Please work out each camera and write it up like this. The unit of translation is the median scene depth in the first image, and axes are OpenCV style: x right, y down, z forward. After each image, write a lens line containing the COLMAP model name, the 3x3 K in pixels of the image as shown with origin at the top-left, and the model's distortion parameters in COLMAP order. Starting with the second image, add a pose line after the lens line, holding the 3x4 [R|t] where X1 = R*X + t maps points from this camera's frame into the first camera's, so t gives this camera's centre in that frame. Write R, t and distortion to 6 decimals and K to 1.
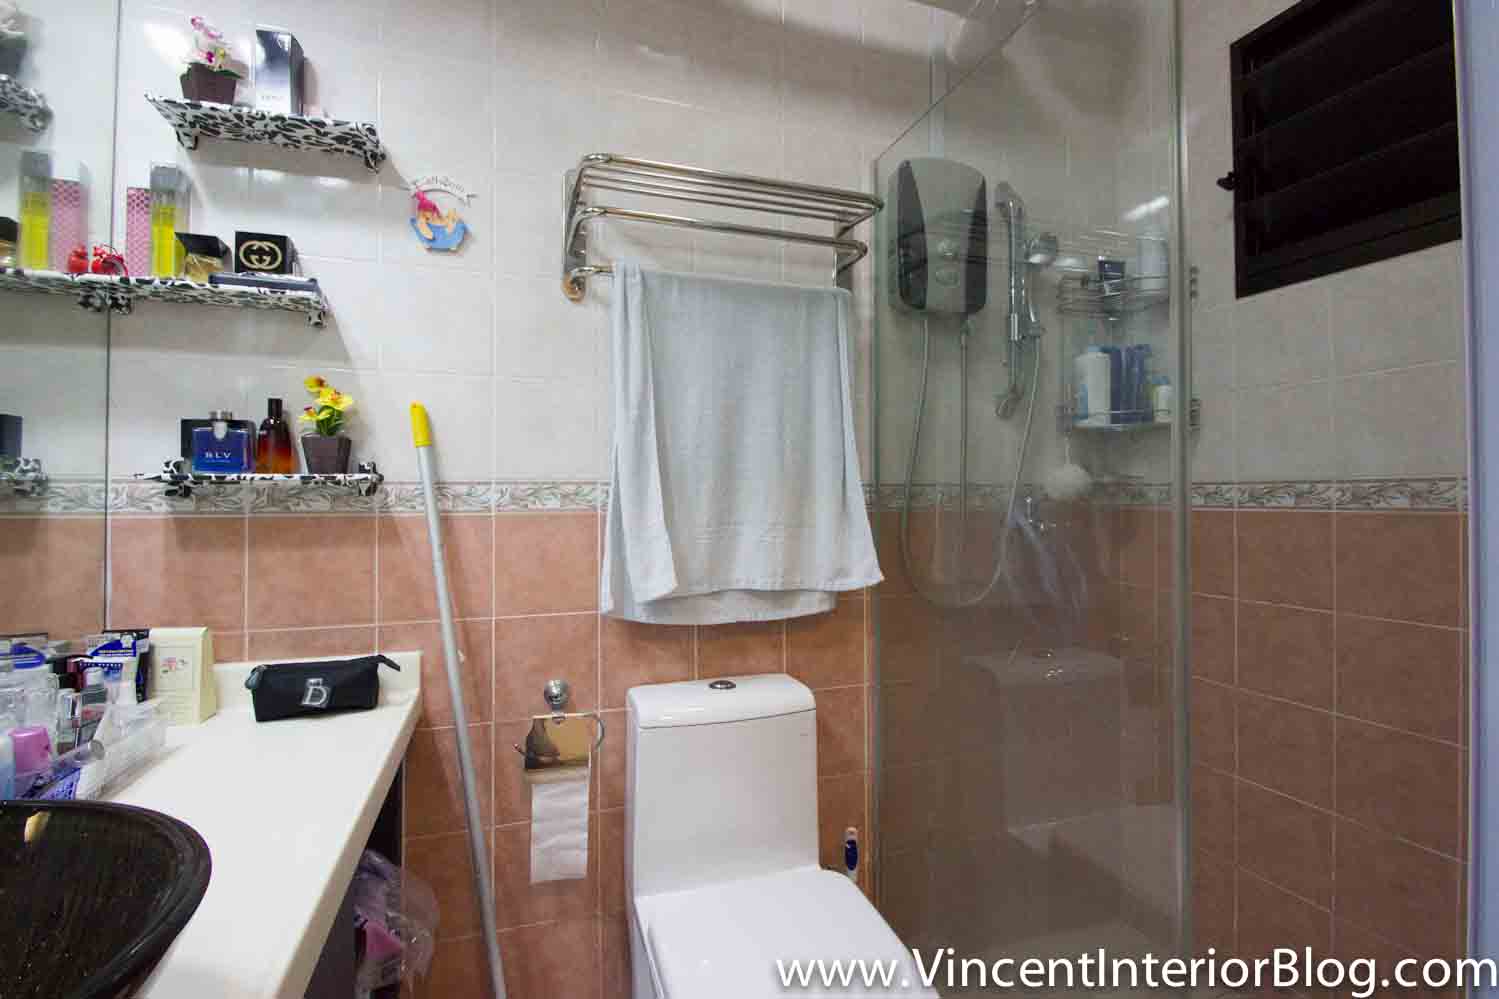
lens RADIAL K [[693.8, 0, 749.8], [0, 693.8, 489.9], [0, 0, 1]] dist [0.005061, -0.012854]
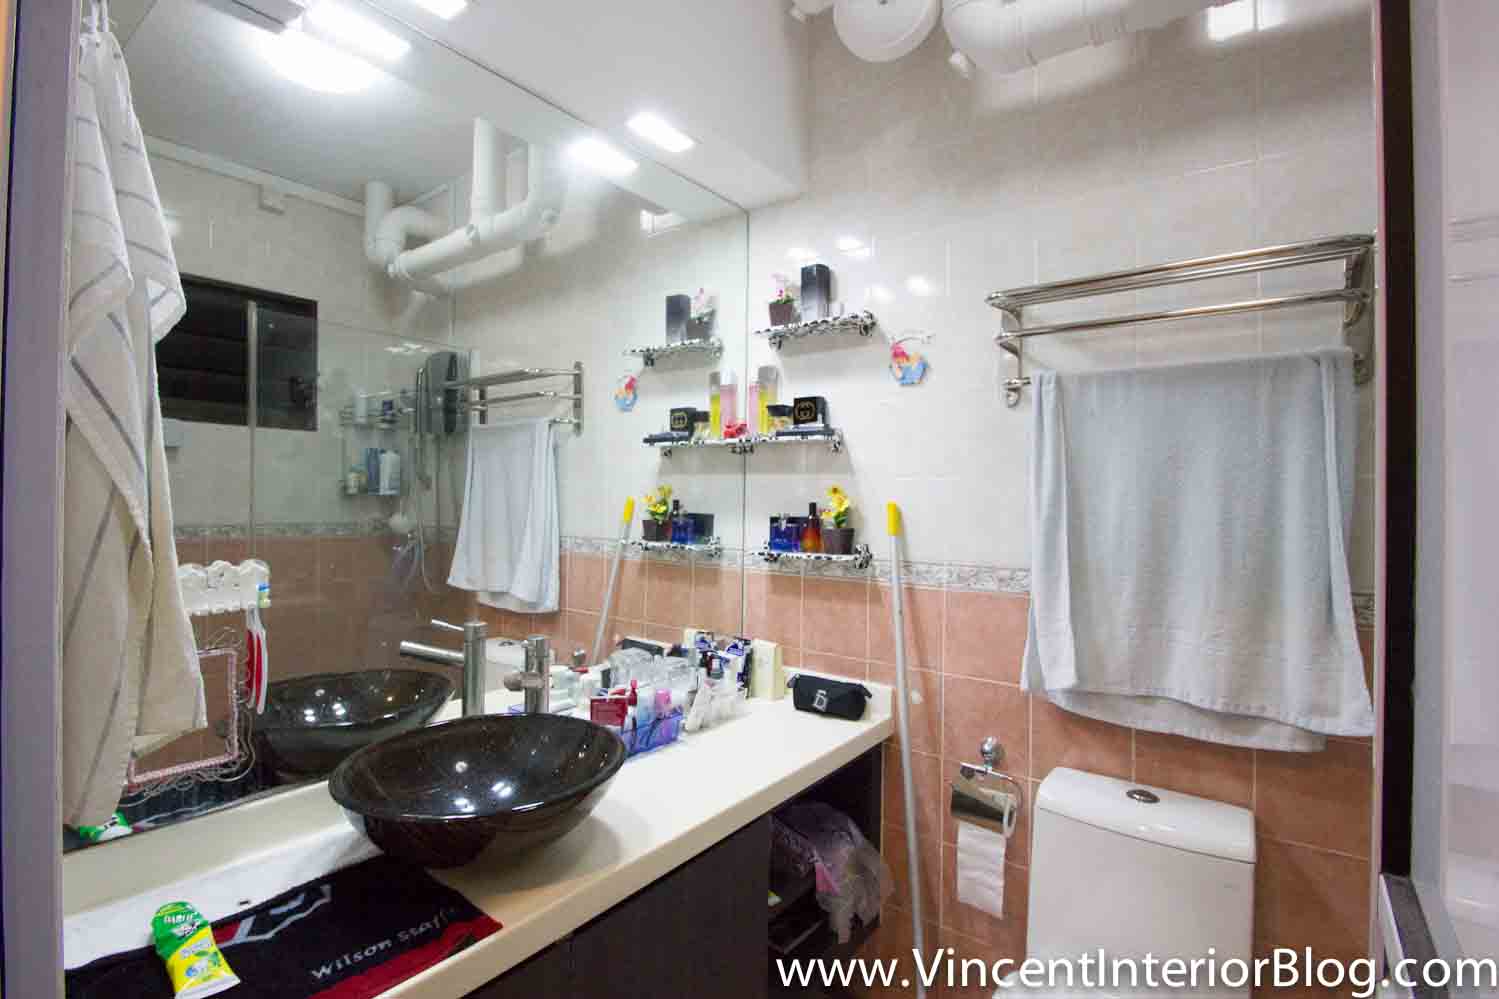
lens RADIAL K [[693.8, 0, 749.8], [0, 693.8, 489.9], [0, 0, 1]] dist [0.005061, -0.012854]
pose [[0.558321, 0.002698, -0.829621, 0.488353], [-0.003586, 0.999993, 0.000839, -0.150312], [0.829617, 0.002506, 0.558327, 0.020112]]
